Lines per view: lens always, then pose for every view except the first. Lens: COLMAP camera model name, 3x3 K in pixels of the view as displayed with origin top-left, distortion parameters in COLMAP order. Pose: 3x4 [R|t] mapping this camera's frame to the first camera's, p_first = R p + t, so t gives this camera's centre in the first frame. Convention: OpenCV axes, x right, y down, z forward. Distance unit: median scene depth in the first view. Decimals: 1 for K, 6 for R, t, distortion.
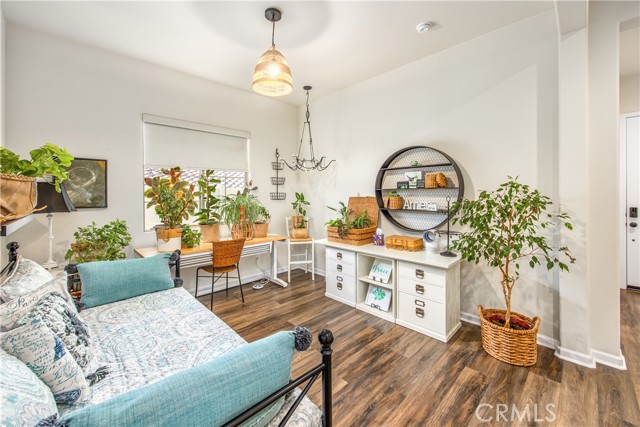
lens RADIAL K [[250.9, 0, 320.3], [0, 250.9, 198.7], [0, 0, 1]] dist [-0.000345, -0.000003]
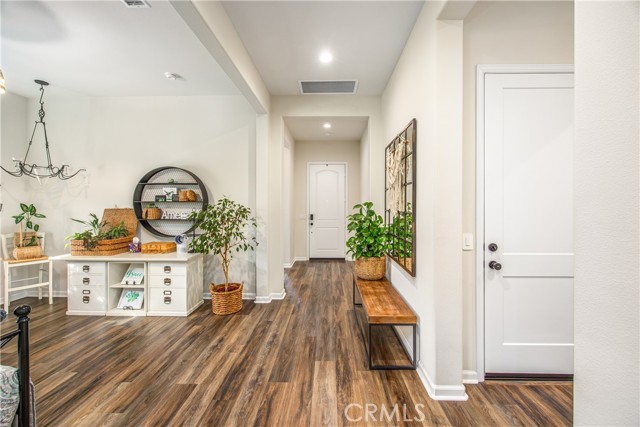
lens RADIAL K [[244.1, 0, 320.2], [0, 244.1, 207.8], [0, 0, 1]] dist [-0.000471, -0.000014]
pose [[0.727281, 0.001706, 0.686338, 0.092636], [0.006244, 0.999939, -0.009101, 0.004777], [-0.686312, 0.010905, 0.727226, -0.348040]]
